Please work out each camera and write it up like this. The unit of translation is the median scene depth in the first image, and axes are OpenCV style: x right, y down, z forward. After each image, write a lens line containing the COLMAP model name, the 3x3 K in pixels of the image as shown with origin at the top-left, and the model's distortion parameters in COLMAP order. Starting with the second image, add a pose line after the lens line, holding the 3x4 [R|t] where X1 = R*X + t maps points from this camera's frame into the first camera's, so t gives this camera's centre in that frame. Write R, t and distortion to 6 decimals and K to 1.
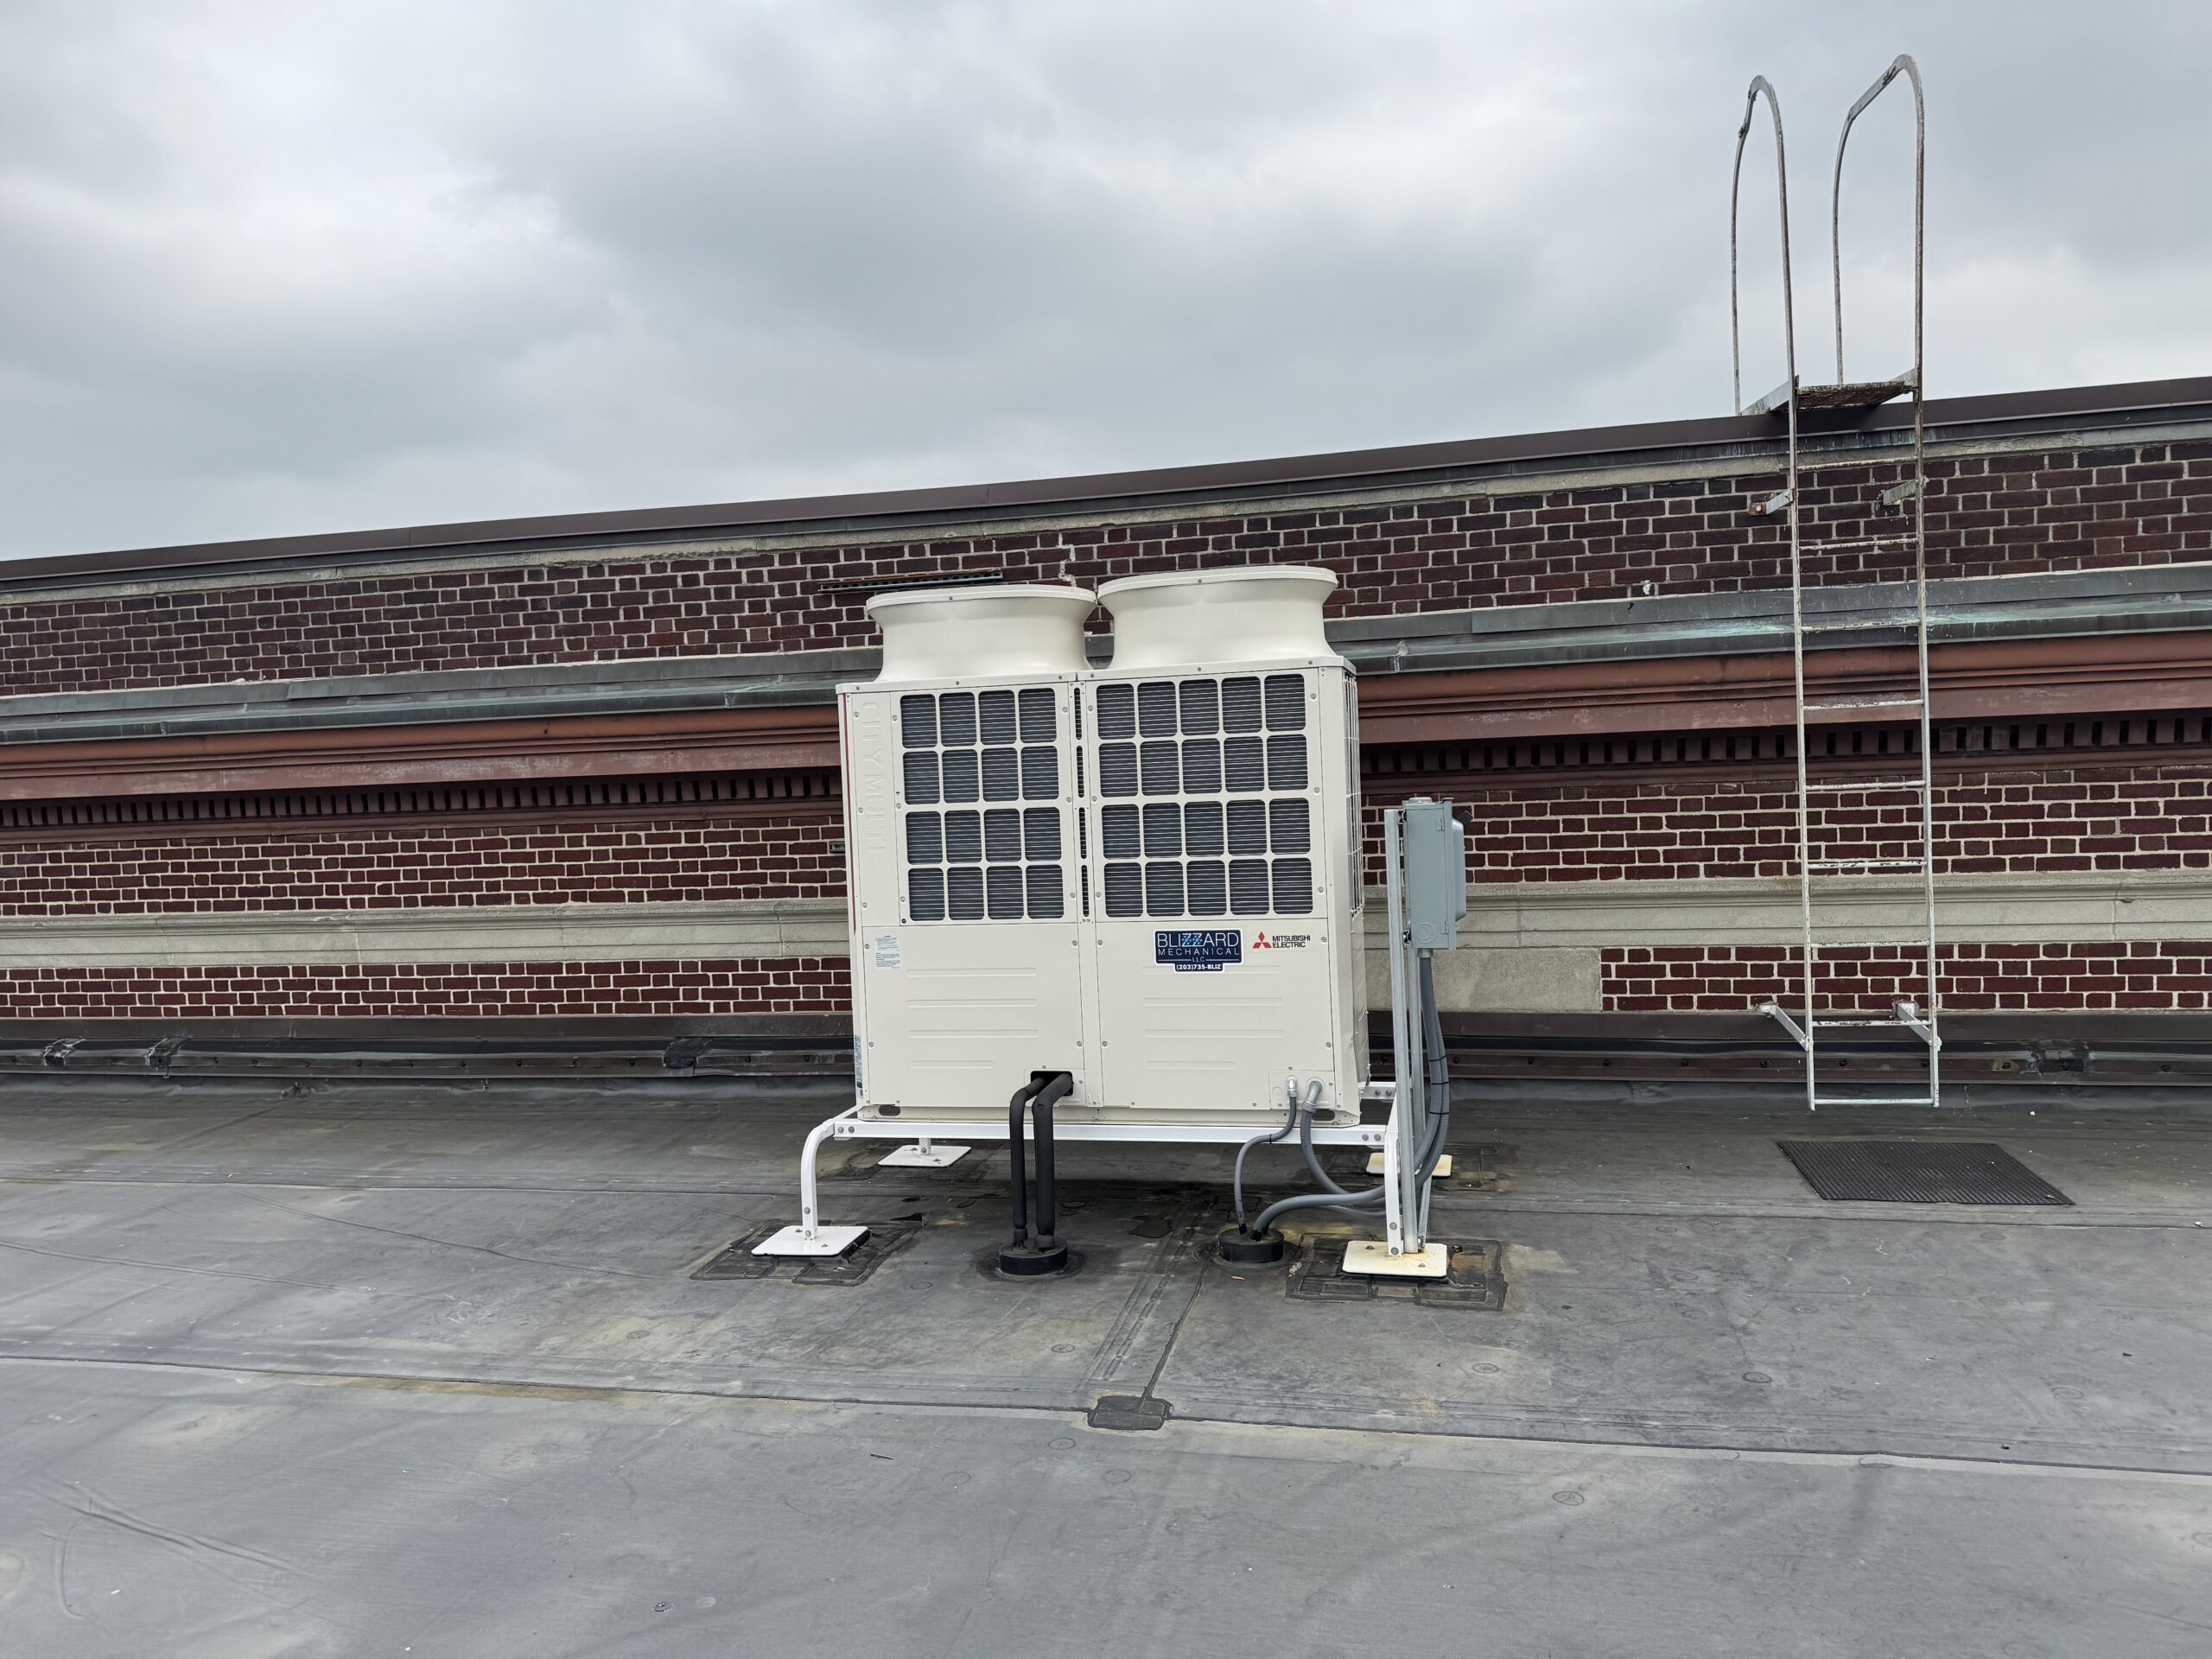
lens RADIAL K [[1725.2, 0, 1022.8], [0, 1725.2, 775.8], [0, 0, 1]] dist [0.144632, -0.305907]
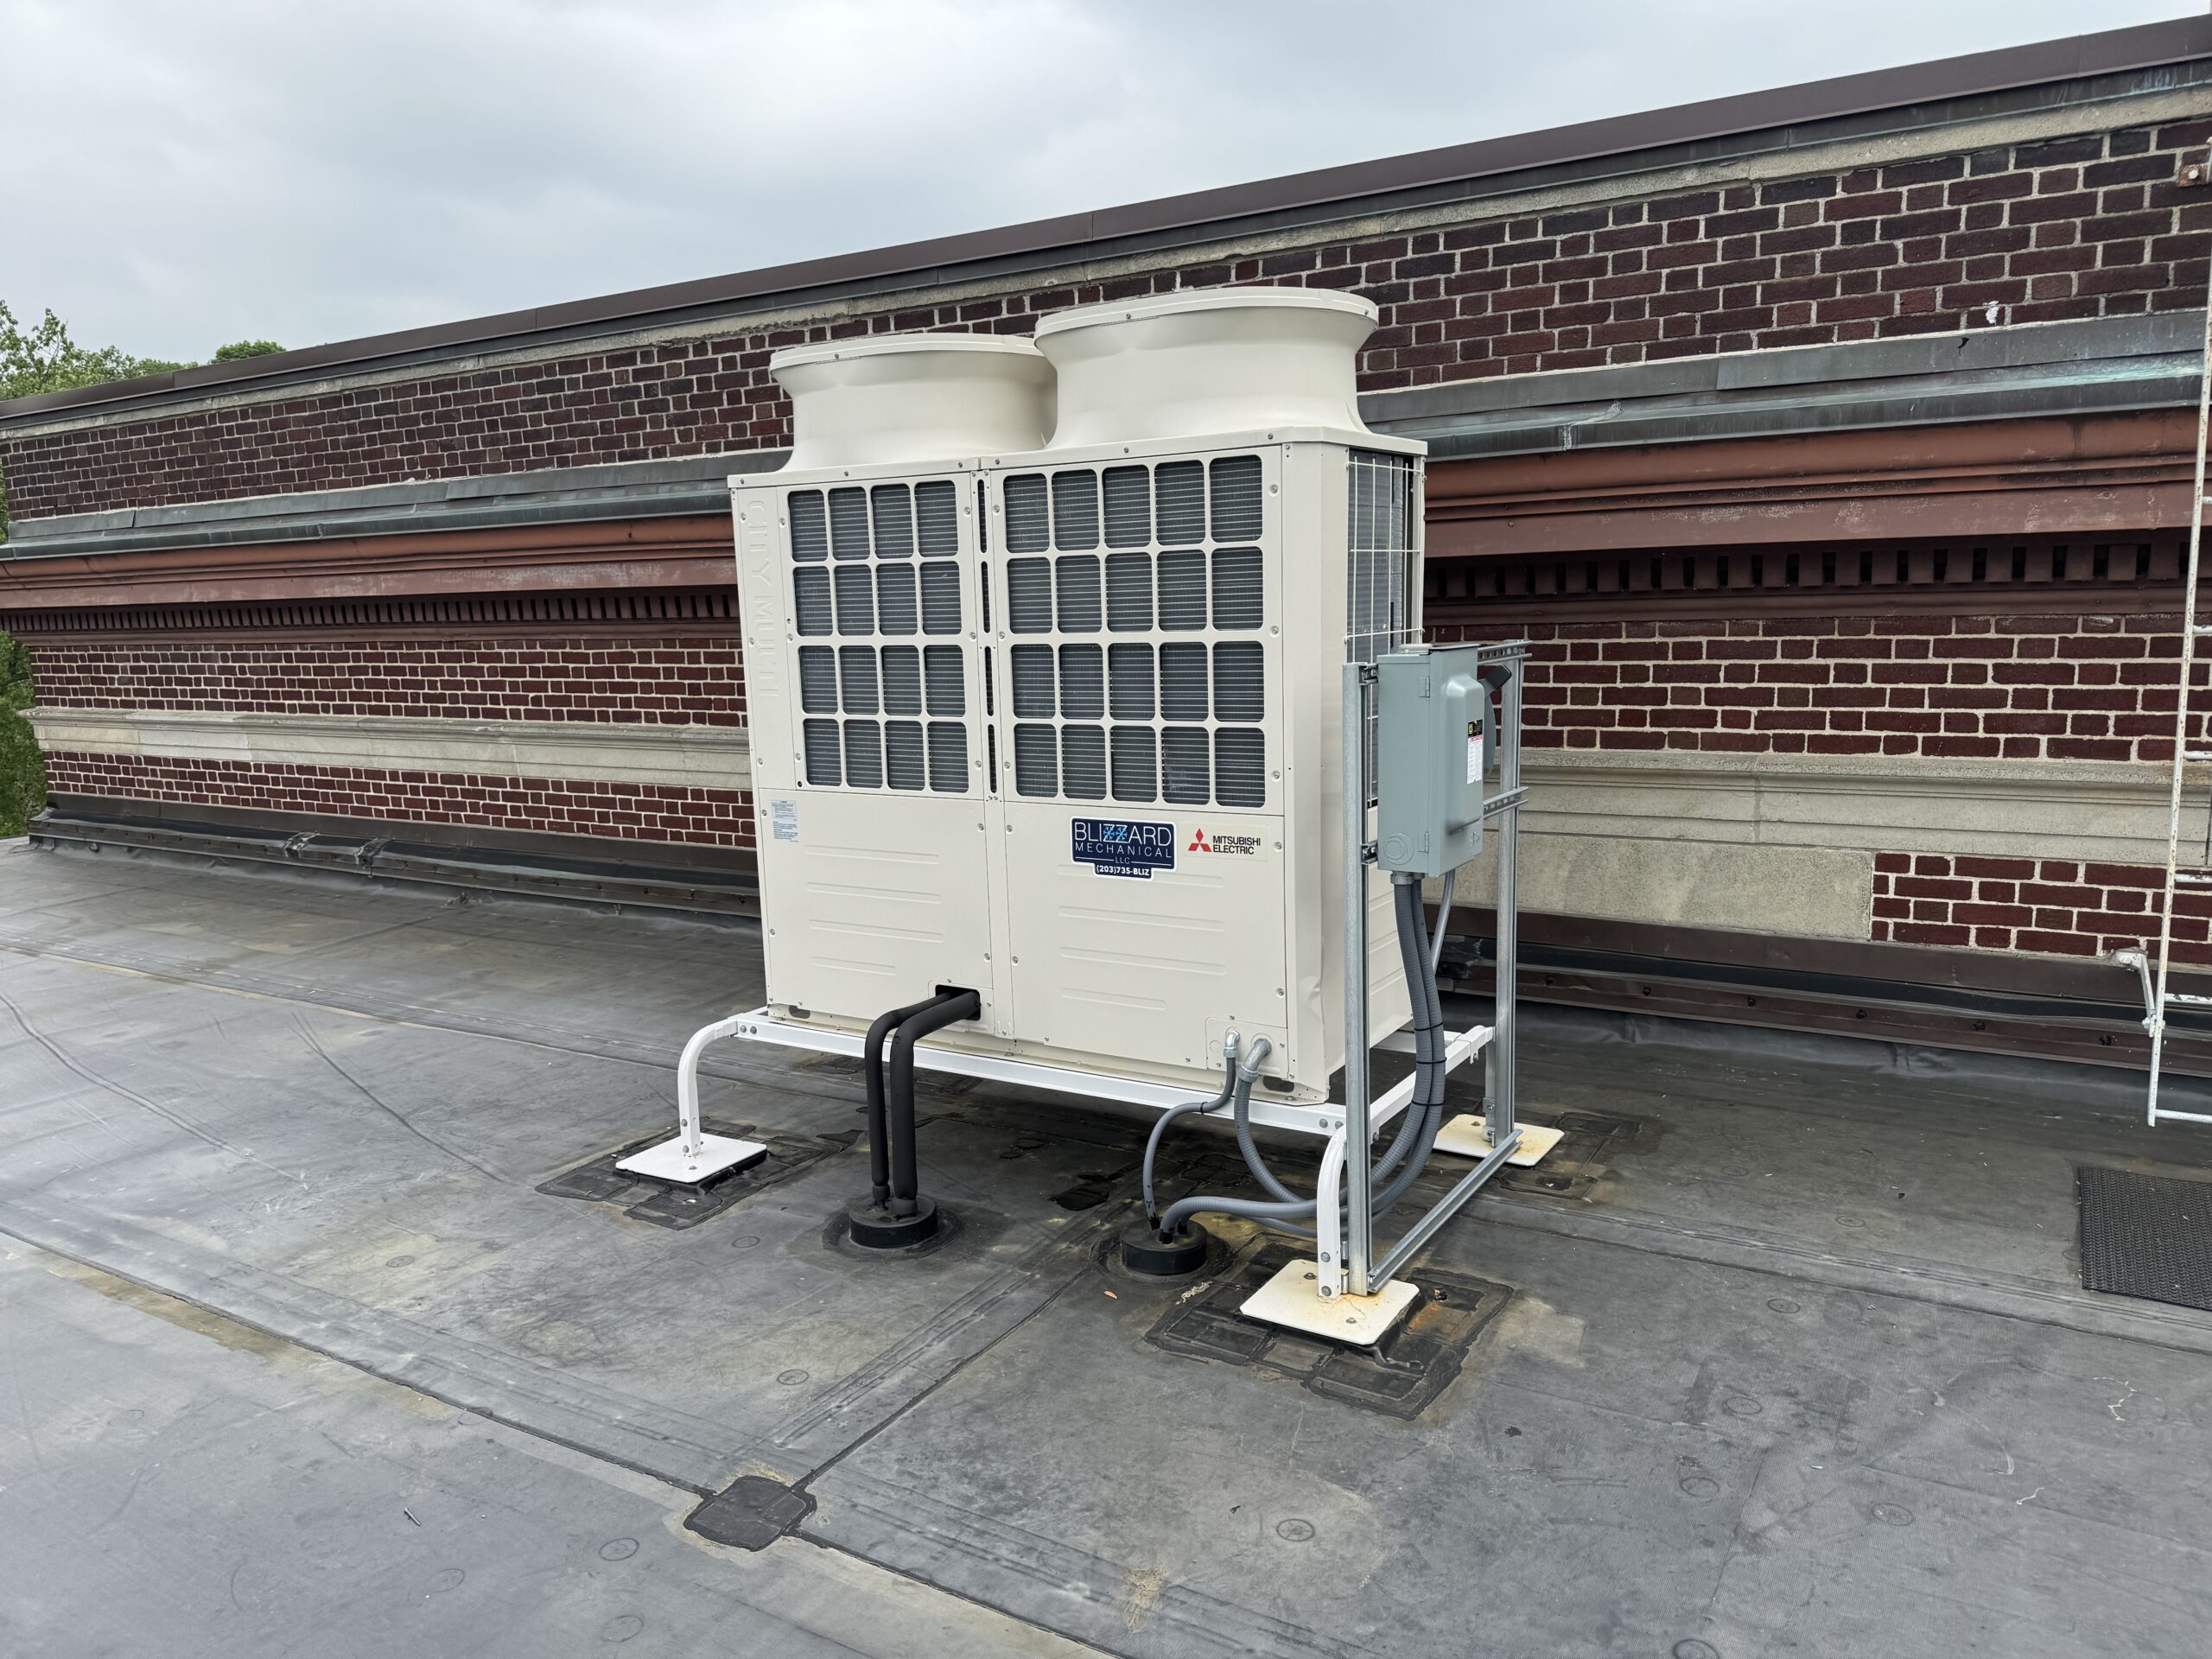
lens RADIAL K [[1673.0, 0, 1003.1], [0, 1673.0, 828.2], [0, 0, 1]] dist [0.066730, -0.106678]
pose [[0.943260, 0.056847, -0.327152, 0.227690], [-0.006277, 0.988114, 0.153597, -0.011947], [0.331995, -0.142829, 0.932405, 0.265243]]
